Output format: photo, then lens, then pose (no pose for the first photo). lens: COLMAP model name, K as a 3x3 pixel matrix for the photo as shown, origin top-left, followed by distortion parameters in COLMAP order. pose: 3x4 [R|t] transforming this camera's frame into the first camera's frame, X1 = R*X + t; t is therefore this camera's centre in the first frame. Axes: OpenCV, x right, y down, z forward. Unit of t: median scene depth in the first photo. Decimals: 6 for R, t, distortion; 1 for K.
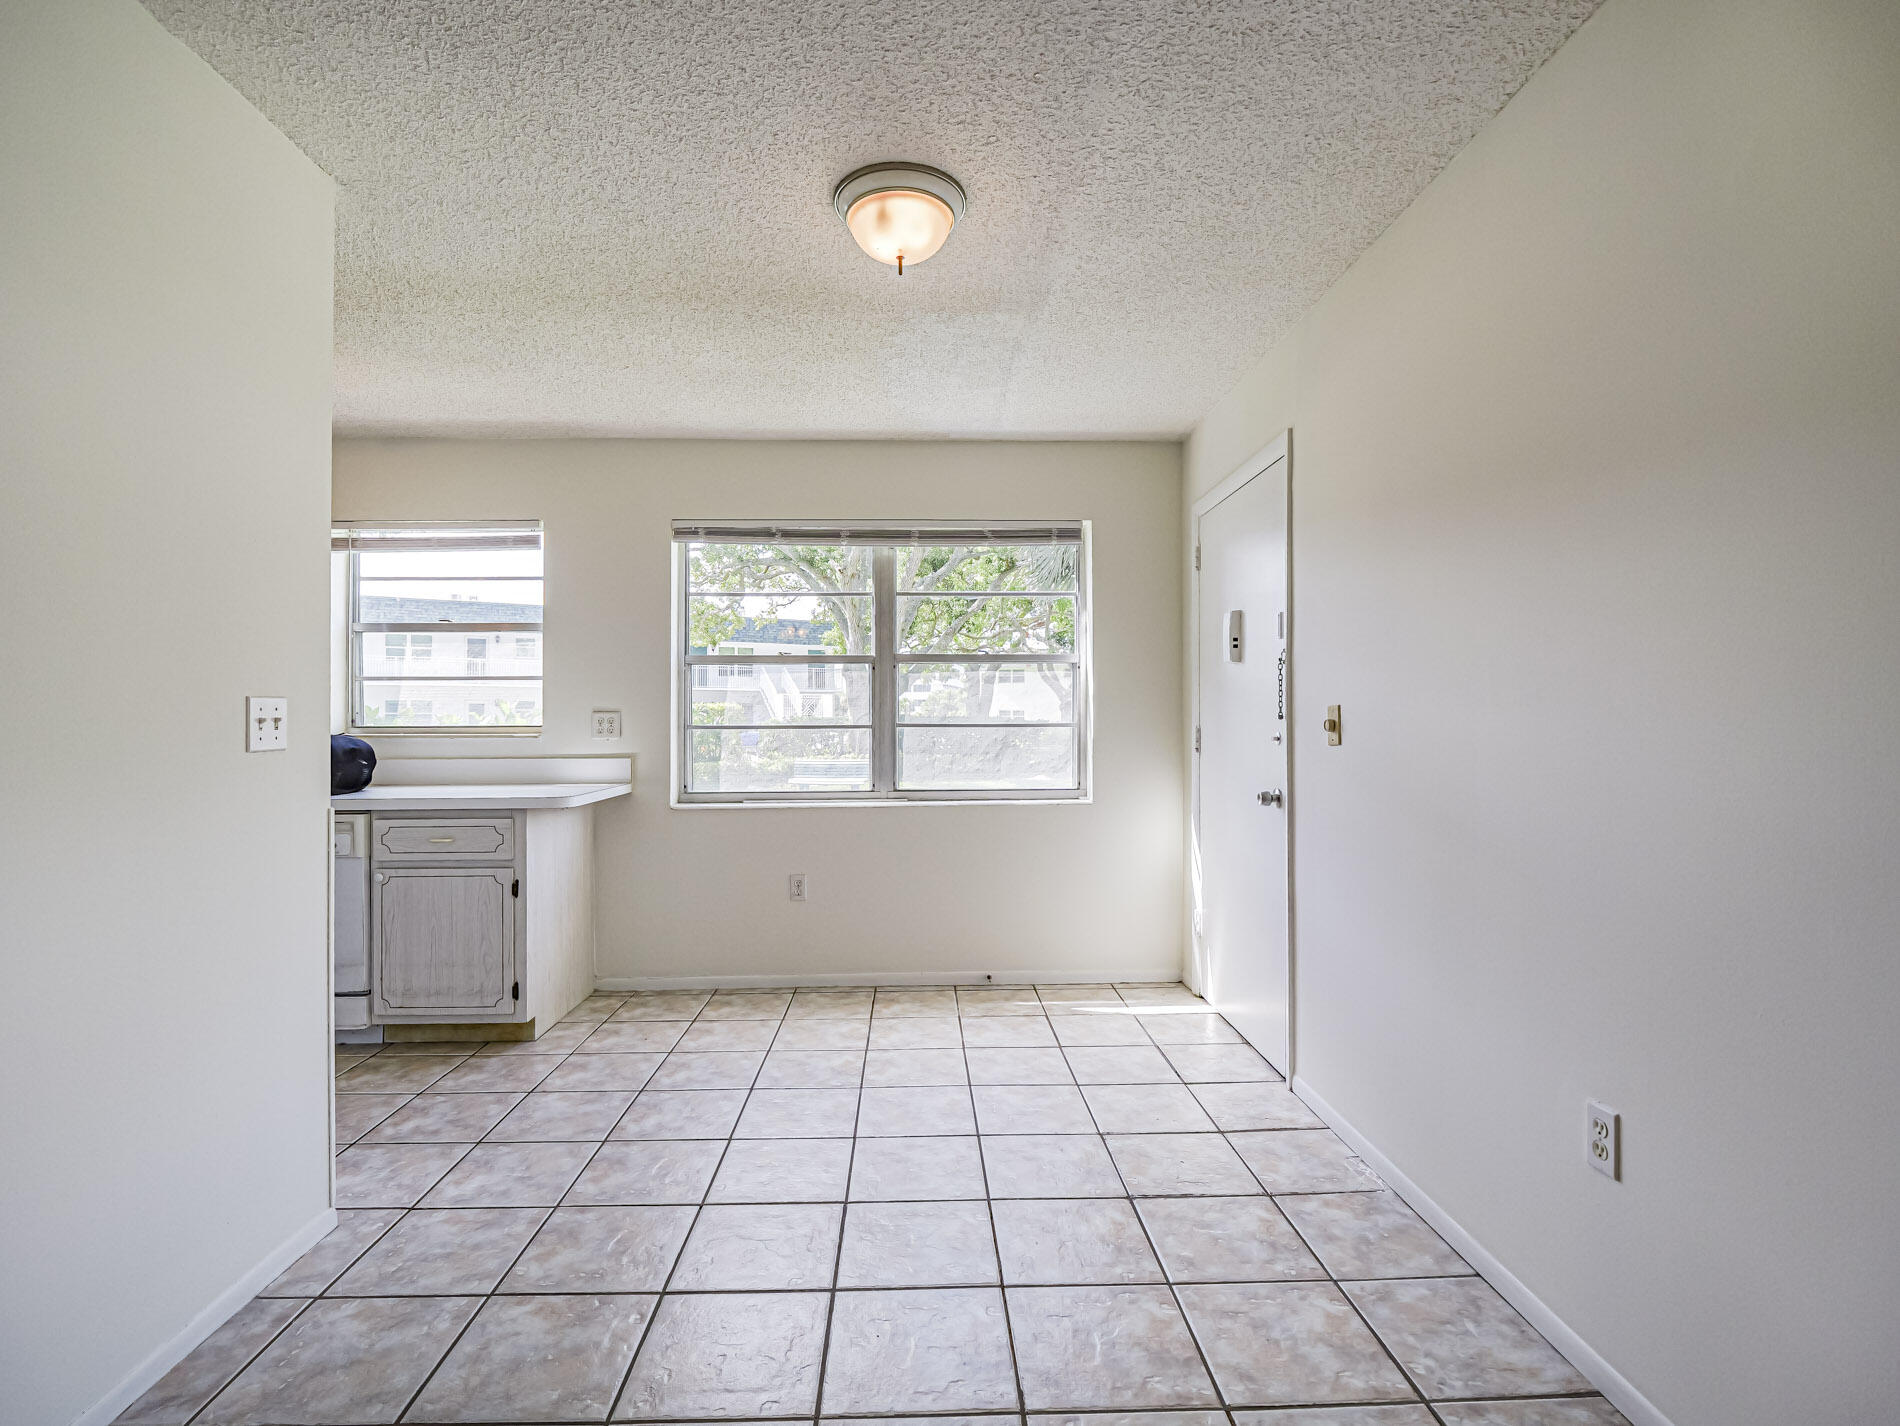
lens RADIAL K [[916.8, 0, 942.1], [0, 916.8, 714.0], [0, 0, 1]] dist [-0.012482, -0.001226]
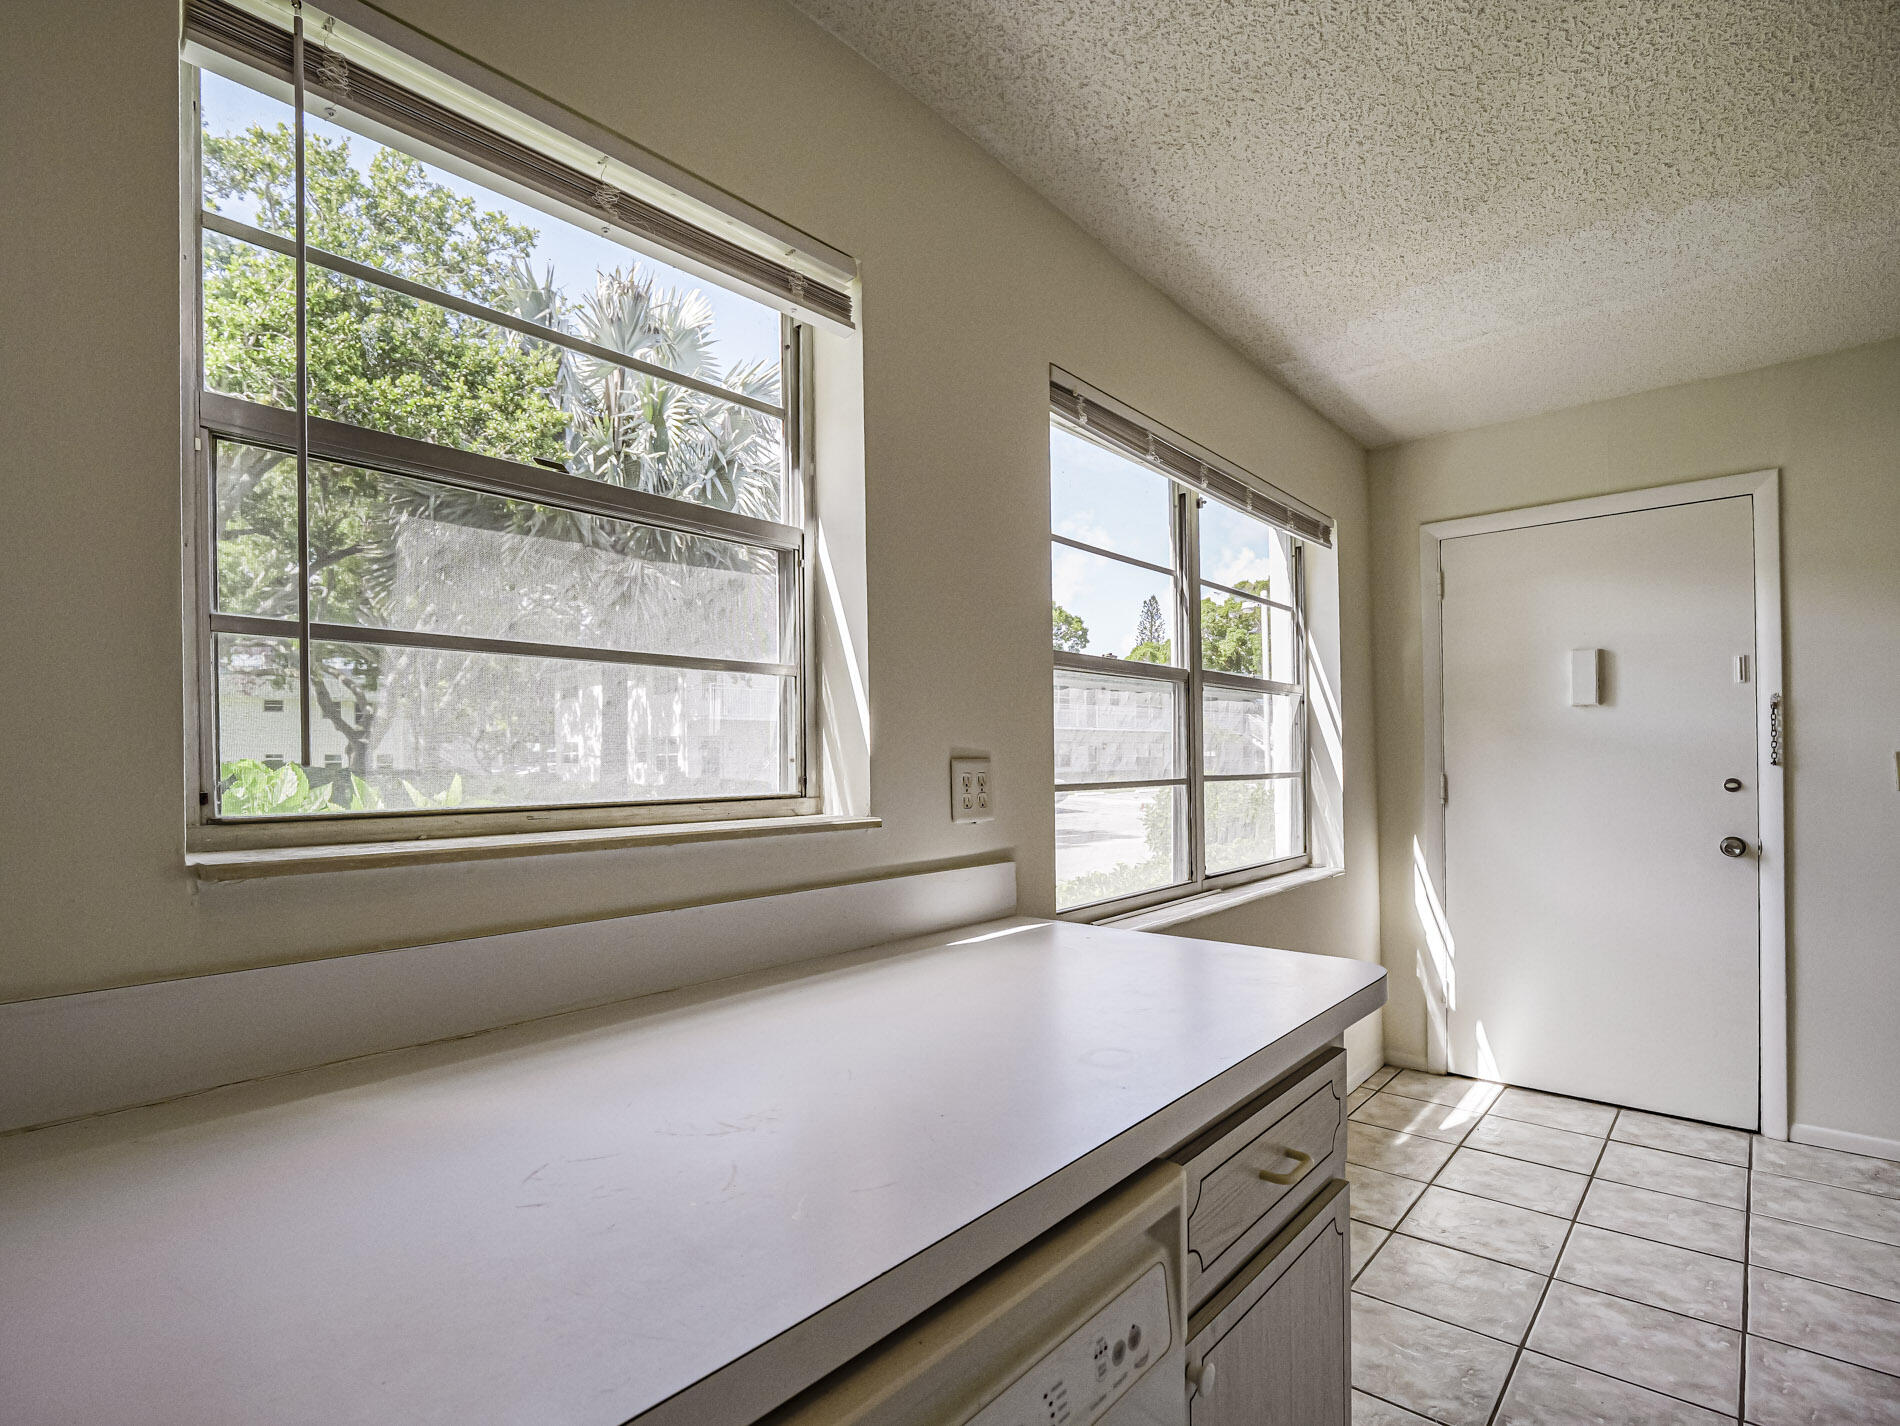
lens RADIAL K [[968.9, 0, 1007.5], [0, 968.9, 762.9], [0, 0, 1]] dist [-0.002752, 0.000005]
pose [[0.672168, -0.004967, 0.740382, -0.702702], [0.002313, 0.999987, 0.004609, -0.002912], [-0.740395, -0.001386, 0.672170, 0.679118]]
